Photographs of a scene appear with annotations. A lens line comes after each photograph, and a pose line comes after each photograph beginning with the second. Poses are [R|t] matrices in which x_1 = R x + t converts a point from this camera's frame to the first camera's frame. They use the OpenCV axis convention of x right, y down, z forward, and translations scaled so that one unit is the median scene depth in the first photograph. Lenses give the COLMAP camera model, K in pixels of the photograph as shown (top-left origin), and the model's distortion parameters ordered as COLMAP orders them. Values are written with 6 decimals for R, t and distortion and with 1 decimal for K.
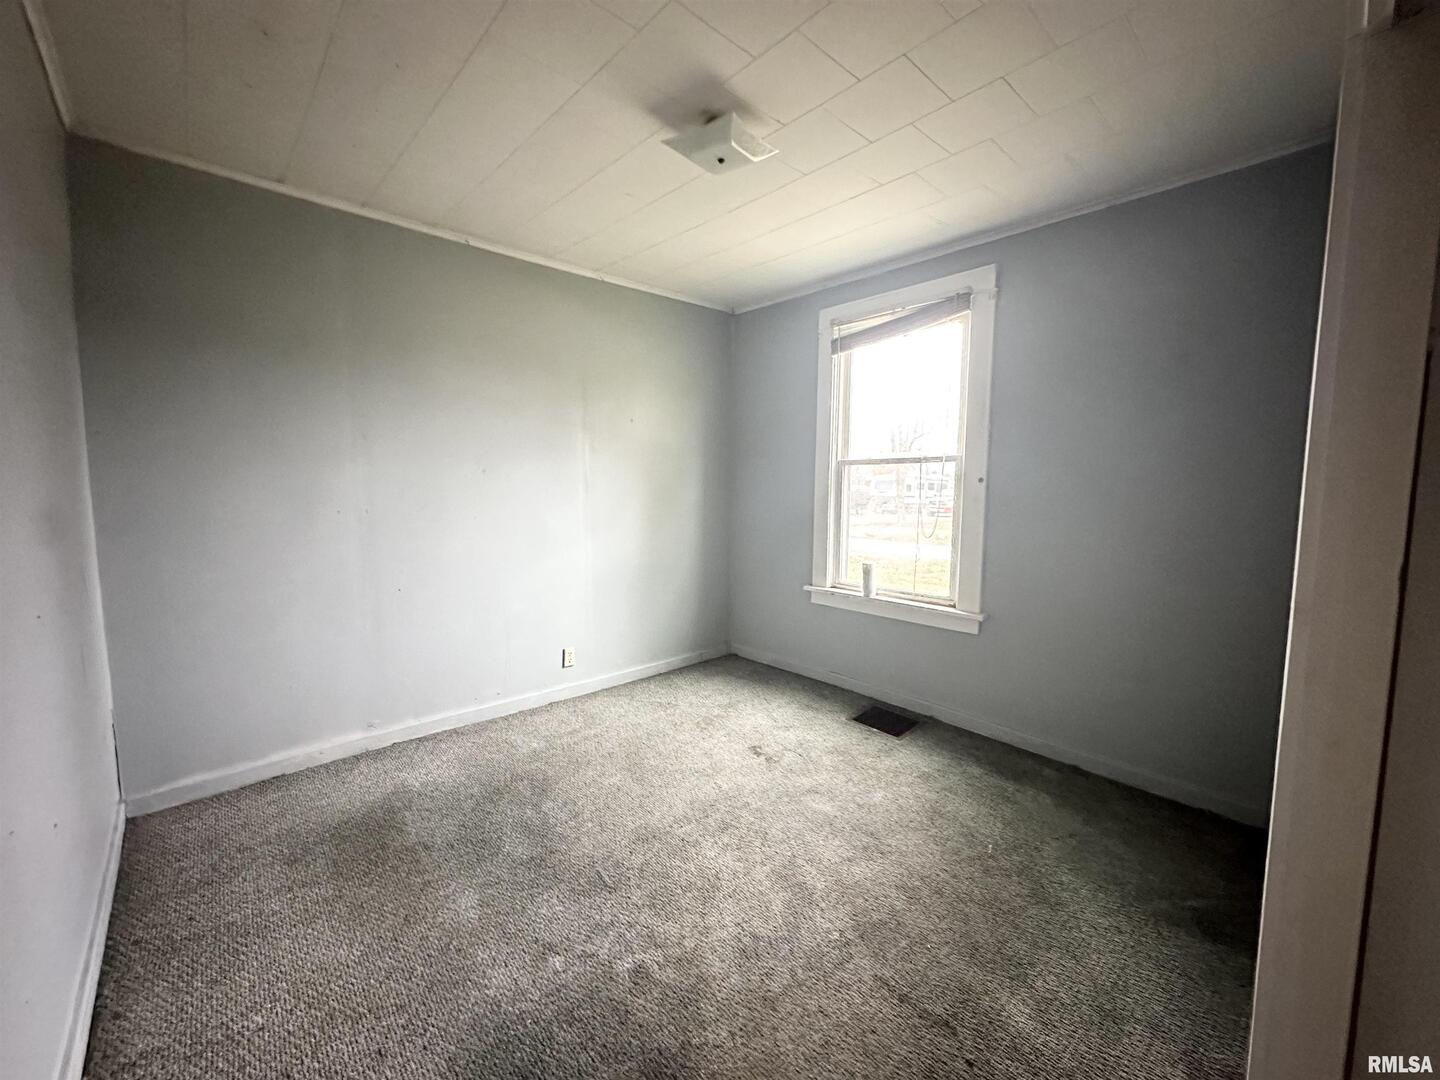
lens RADIAL K [[572.8, 0, 719.6], [0, 572.8, 543.3], [0, 0, 1]] dist [-0.002127, 0.002090]
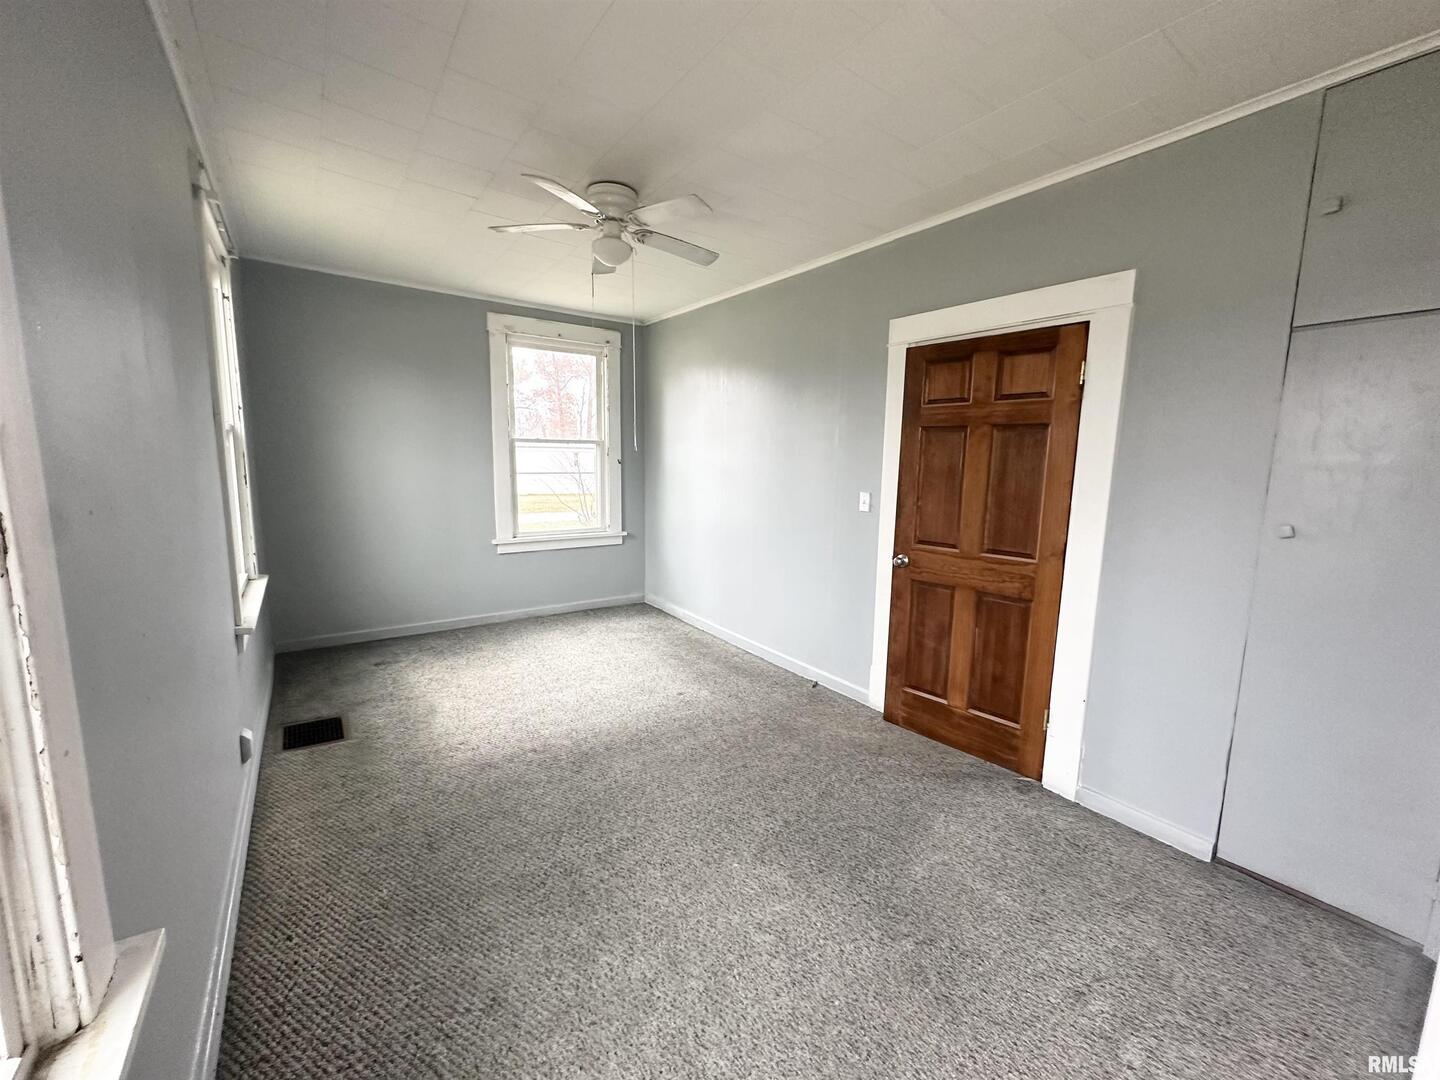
lens RADIAL K [[572.8, 0, 722.8], [0, 572.8, 535.5], [0, 0, 1]] dist [-0.002127, 0.002090]
pose [[0.119310, -0.127514, 0.984635, -1.182508], [0.079156, 0.989783, 0.118589, -0.049293], [-0.989697, 0.063791, 0.128185, 0.440527]]
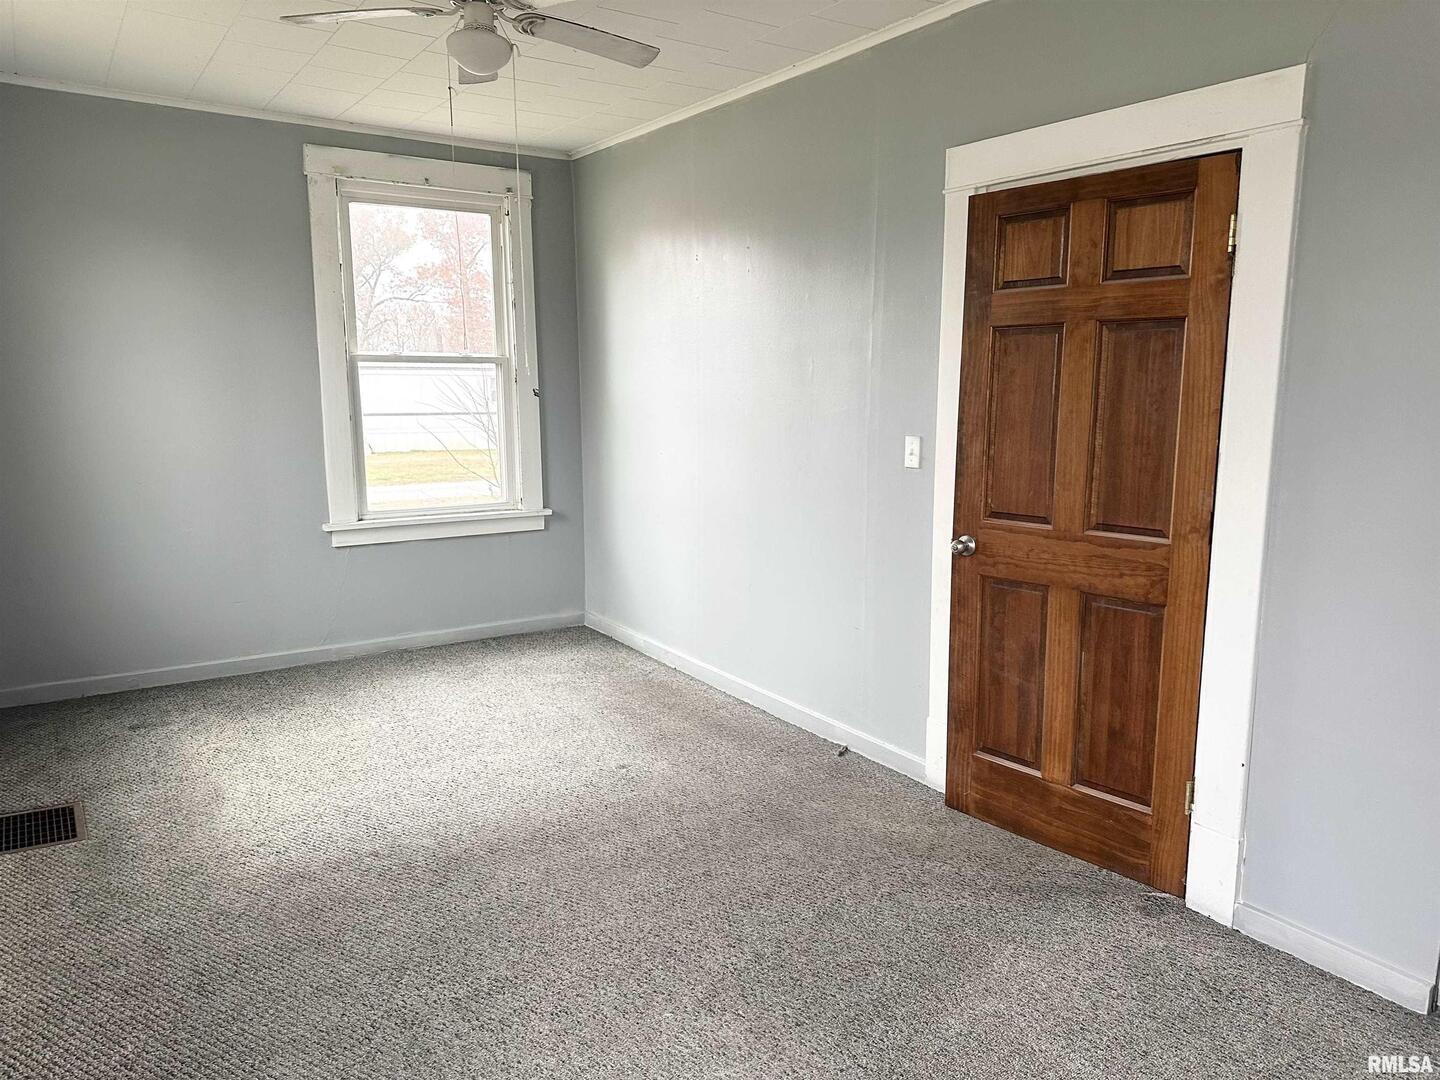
lens RADIAL K [[1006.2, 0, 727.8], [0, 1006.2, 534.2], [0, 0, 1]] dist [0.065756, -0.070177]
pose [[0.147983, -0.145510, 0.978227, -1.259830], [0.097137, 0.986473, 0.132043, -0.042470], [-0.984208, 0.075482, 0.160115, 0.344805]]
